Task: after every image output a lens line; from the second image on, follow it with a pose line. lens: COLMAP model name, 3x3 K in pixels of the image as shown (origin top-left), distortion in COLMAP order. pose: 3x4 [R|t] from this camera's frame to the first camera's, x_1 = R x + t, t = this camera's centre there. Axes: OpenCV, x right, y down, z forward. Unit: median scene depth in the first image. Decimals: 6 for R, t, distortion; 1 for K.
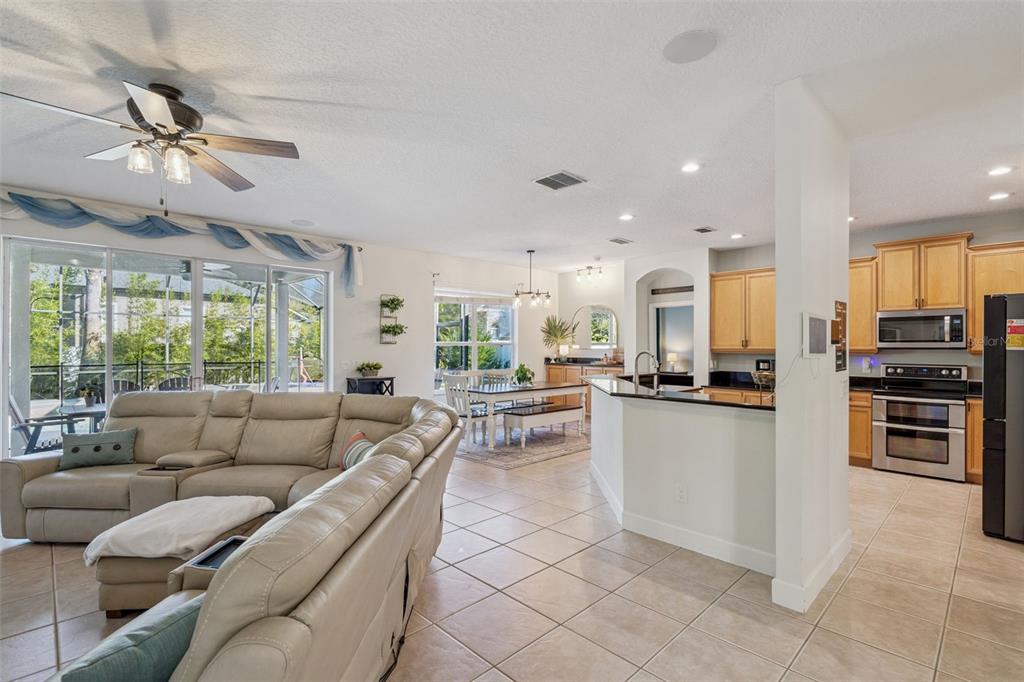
lens RADIAL K [[481.1, 0, 512.0], [0, 481.1, 341.0], [0, 0, 1]] dist [-0.002358, 0.000162]
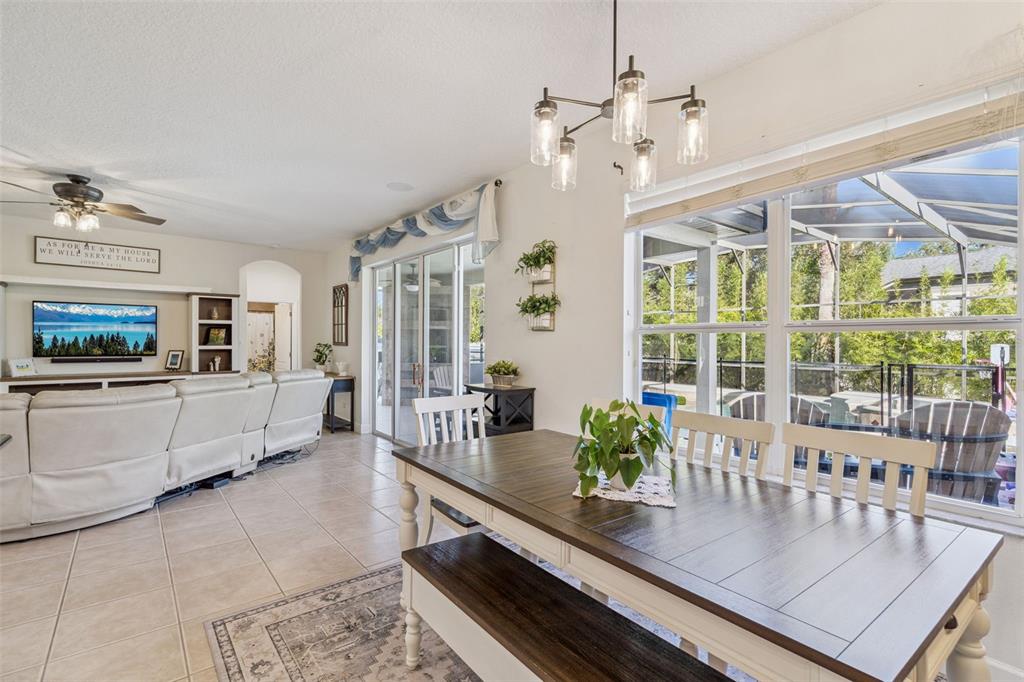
lens RADIAL K [[470.0, 0, 513.6], [0, 470.0, 343.0], [0, 0, 1]] dist [-0.002847, -0.000261]
pose [[-0.089020, 0.000210, -0.996030, 0.307827], [0.002530, 0.999997, -0.000015, 0.021779], [0.996027, -0.002521, -0.089021, 1.086790]]
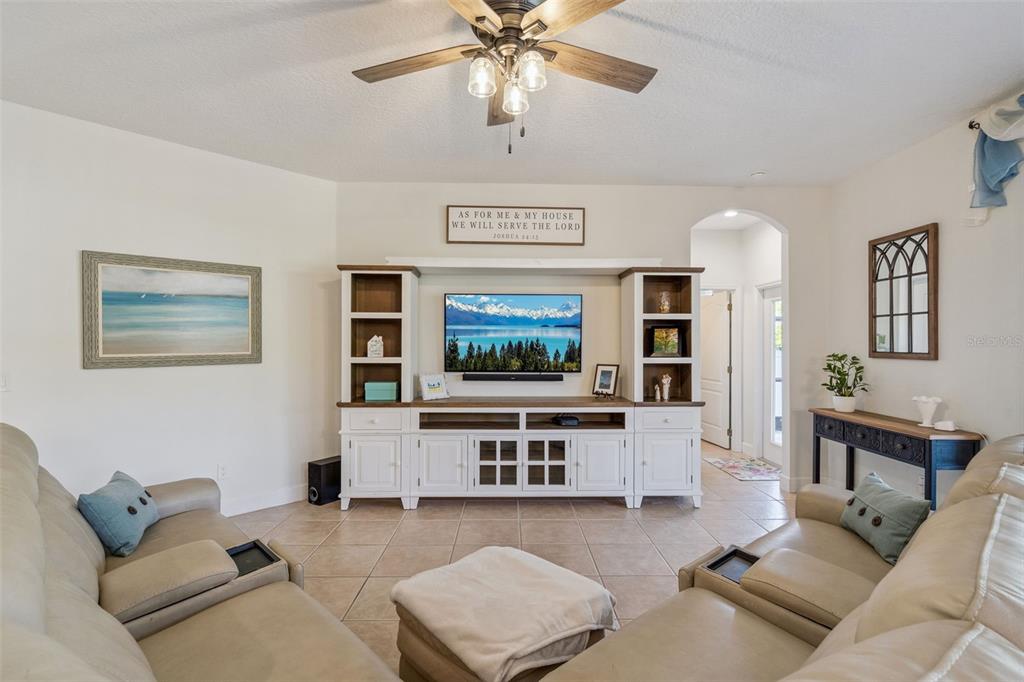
lens RADIAL K [[475.6, 0, 516.7], [0, 475.6, 341.5], [0, 0, 1]] dist [-0.000154, 0.000542]
pose [[-0.686409, -0.005345, -0.727196, -0.090351], [0.002569, 0.999949, -0.009774, 0.010927], [0.727211, -0.008577, -0.686360, 0.616919]]
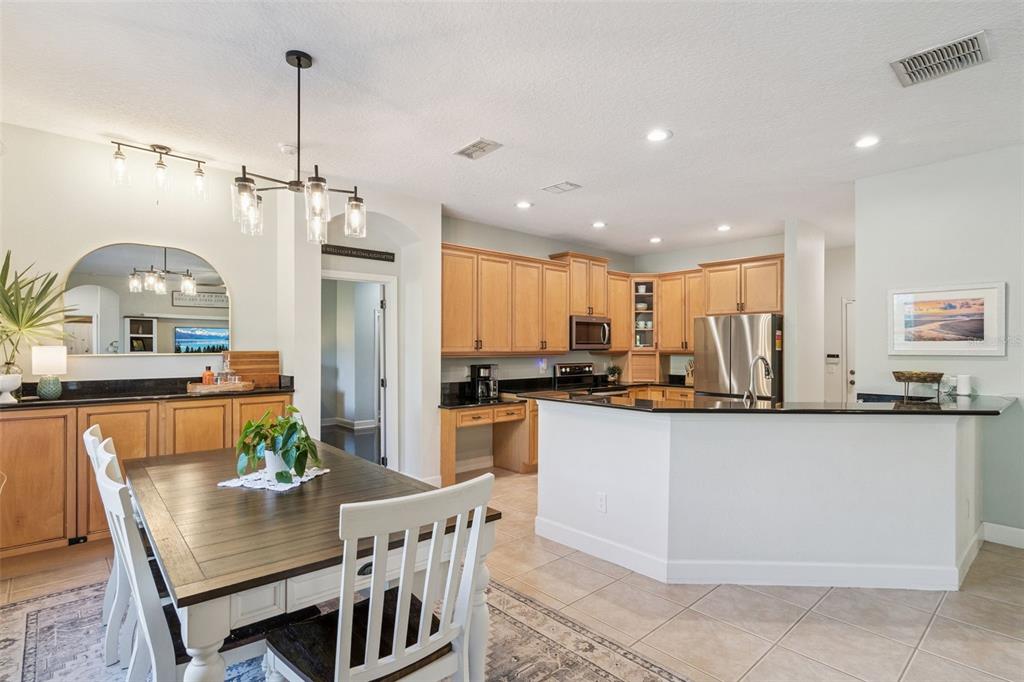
lens RADIAL K [[511.9, 0, 513.1], [0, 511.9, 348.5], [0, 0, 1]] dist [0.002680, 0.000309]
pose [[0.034356, -0.004535, 0.999399, -0.338256], [-0.010168, 0.999936, 0.004887, 0.007125], [-0.999358, -0.010330, 0.034308, 0.945769]]
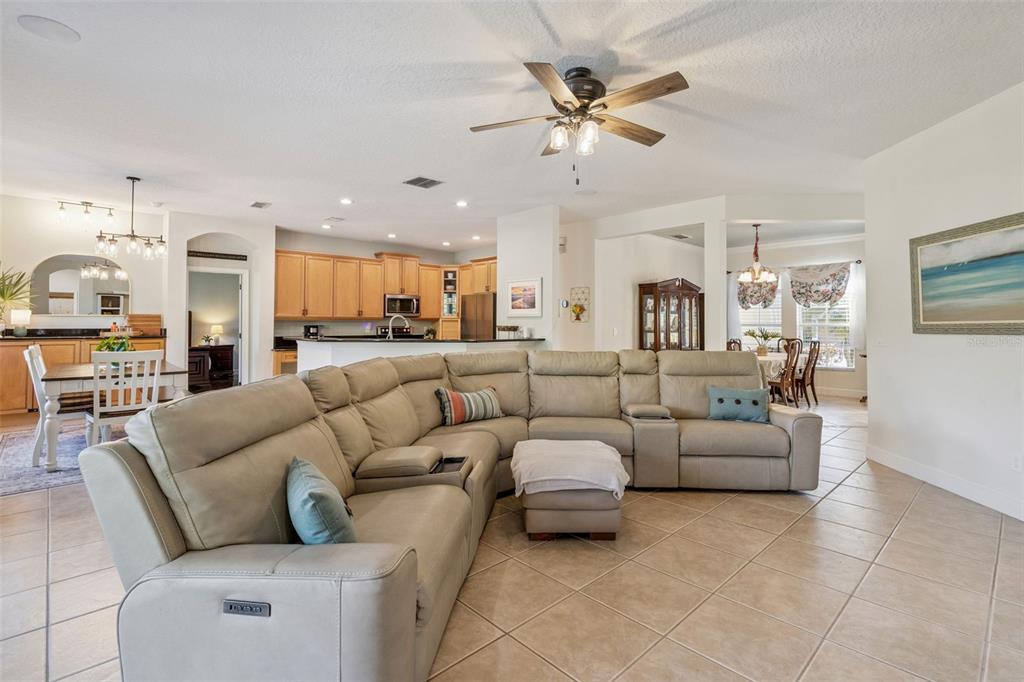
lens RADIAL K [[489.5, 0, 514.4], [0, 489.5, 313.0], [0, 0, 1]] dist [0.001008, 0.000536]
pose [[0.013839, 0.018486, 0.999733, -0.767373], [-0.011354, 0.999768, -0.018329, 0.024664], [-0.999840, -0.011097, 0.014046, 0.467914]]
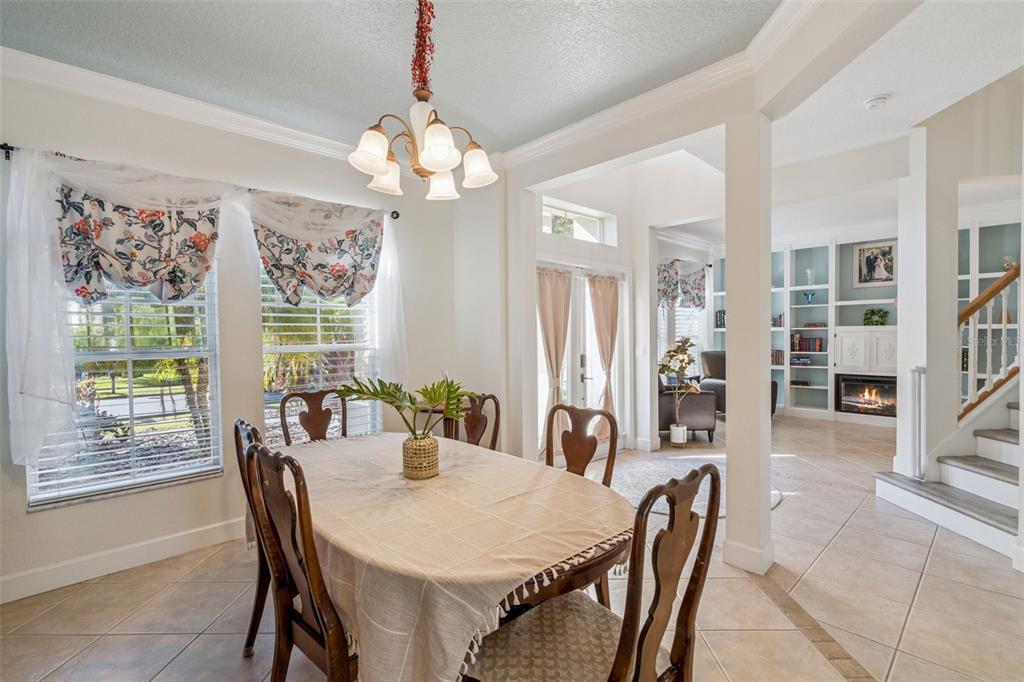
lens RADIAL K [[471.5, 0, 514.4], [0, 471.5, 345.5], [0, 0, 1]] dist [-0.002944, 0.001254]
pose [[-0.999925, 0.012195, 0.001064, 0.378433], [0.012208, 0.999835, 0.013463, 0.014503], [-0.000900, 0.013475, -0.999909, 0.179572]]
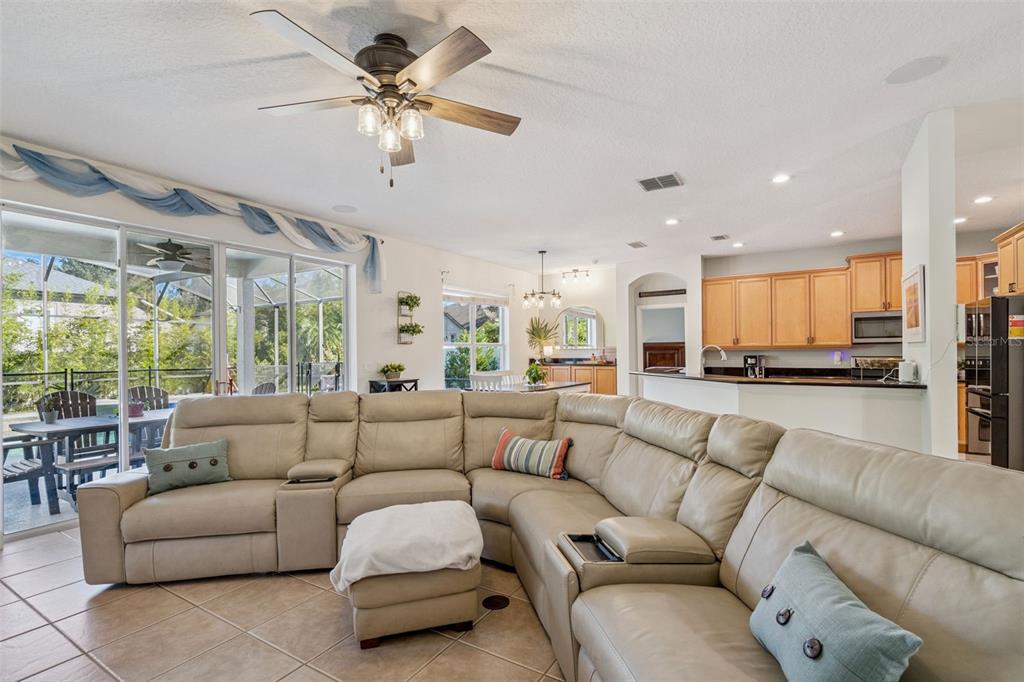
lens RADIAL K [[480.0, 0, 511.9], [0, 480.0, 349.4], [0, 0, 1]] dist [-0.001514, 0.000102]
pose [[0.971207, -0.009442, 0.238052, -0.297890], [0.008649, 0.999953, 0.004374, 0.014933], [-0.238082, -0.002190, 0.971243, 0.039253]]
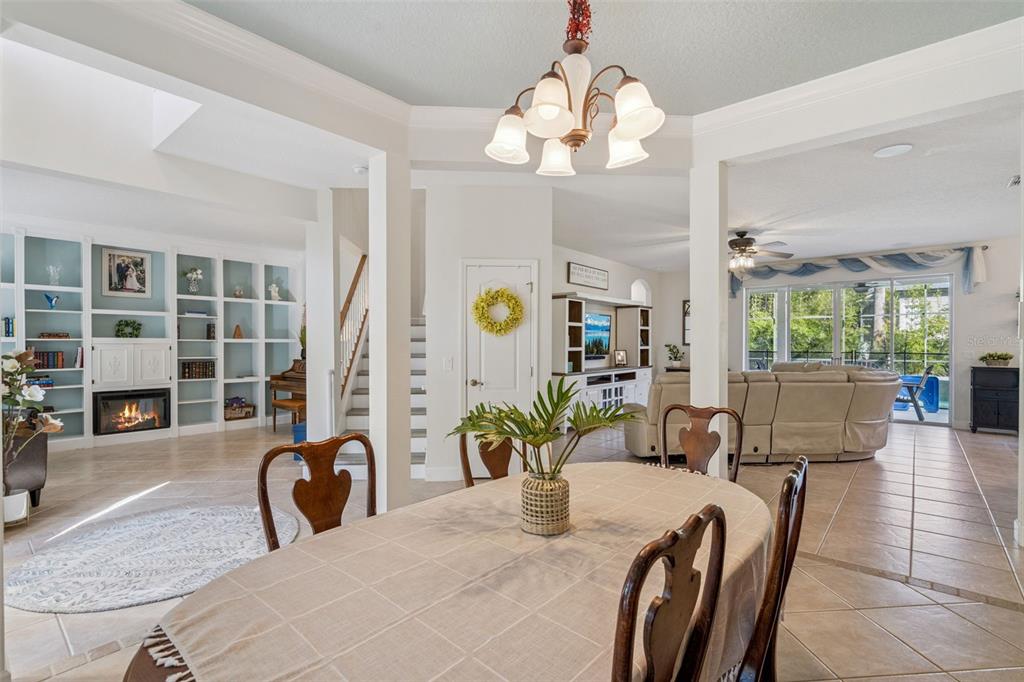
lens RADIAL K [[481.1, 0, 512.0], [0, 481.1, 341.0], [0, 0, 1]] dist [-0.002358, 0.000162]
pose [[0.091198, -0.004956, -0.995820, 0.671728], [0.009931, 0.999942, -0.004067, 0.012900], [0.995783, -0.009519, 0.091242, -0.164933]]
